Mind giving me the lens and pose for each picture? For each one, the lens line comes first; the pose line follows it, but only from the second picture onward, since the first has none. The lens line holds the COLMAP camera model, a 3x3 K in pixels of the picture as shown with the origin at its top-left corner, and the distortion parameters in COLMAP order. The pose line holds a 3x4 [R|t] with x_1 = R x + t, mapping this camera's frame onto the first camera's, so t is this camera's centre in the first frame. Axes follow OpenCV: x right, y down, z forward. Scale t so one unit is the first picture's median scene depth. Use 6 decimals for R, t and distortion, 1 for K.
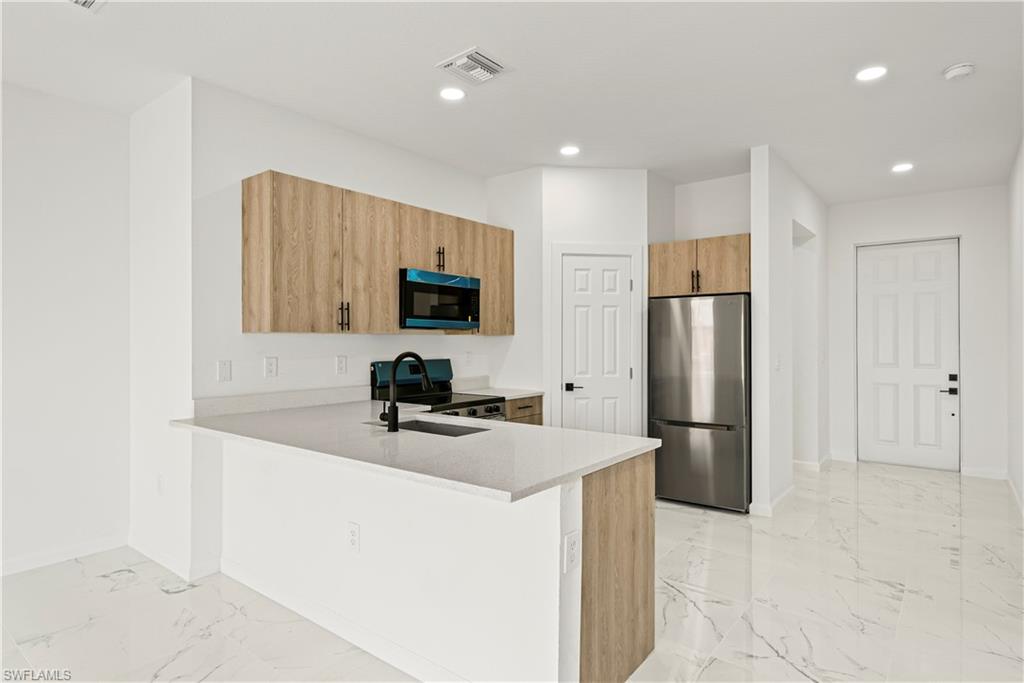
lens RADIAL K [[551.6, 0, 505.9], [0, 551.6, 342.2], [0, 0, 1]] dist [0.002472, -0.000072]
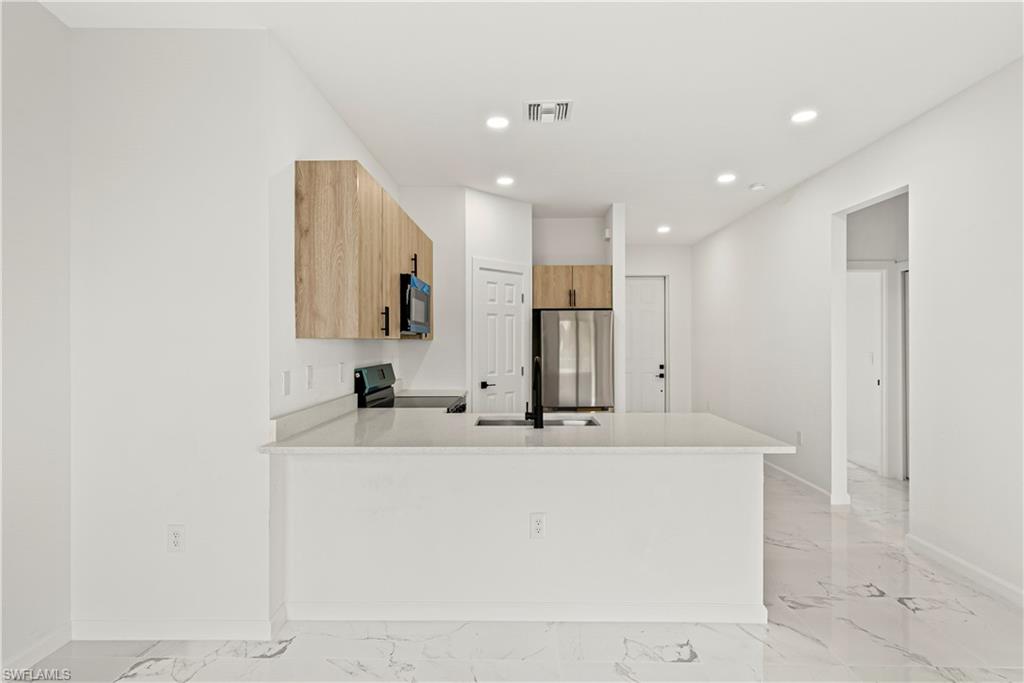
lens RADIAL K [[527.2, 0, 503.6], [0, 527.2, 343.7], [0, 0, 1]] dist [-0.001852, 0.000044]
pose [[0.799416, -0.004565, 0.600761, -0.550640], [0.003954, 0.999989, 0.002337, -0.007530], [-0.600765, 0.000508, 0.799425, 0.114724]]
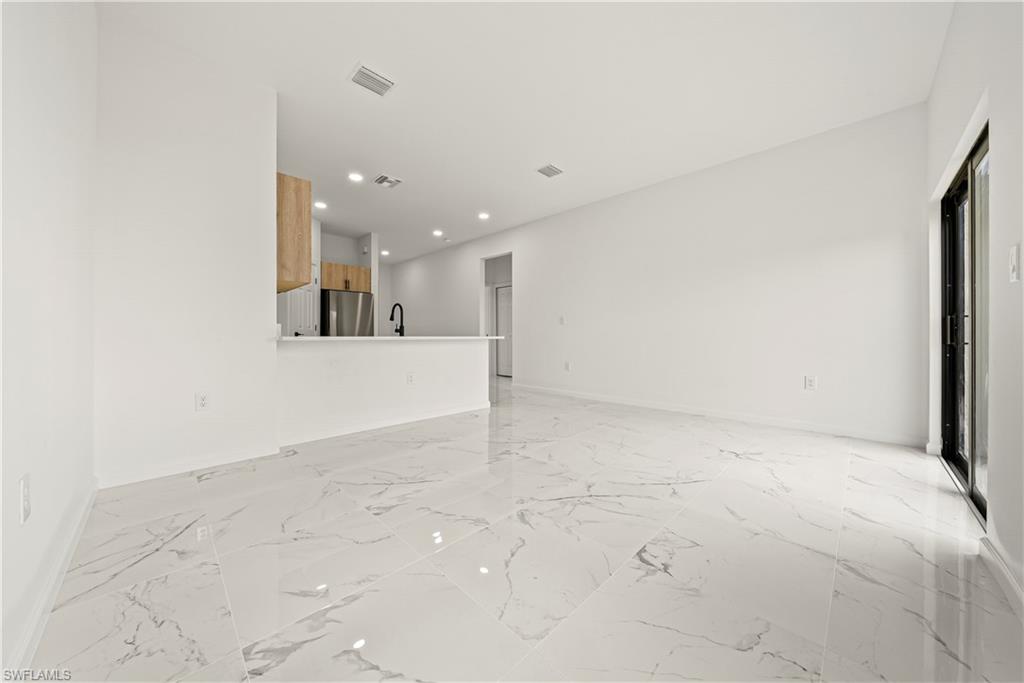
lens RADIAL K [[365.3, 0, 514.8], [0, 365.3, 337.3], [0, 0, 1]] dist [0.001837, 0.000137]
pose [[0.104574, 0.004121, 0.994509, -1.029983], [0.005004, 0.999977, -0.004670, 0.106403], [-0.994505, 0.005464, 0.104550, 0.222463]]
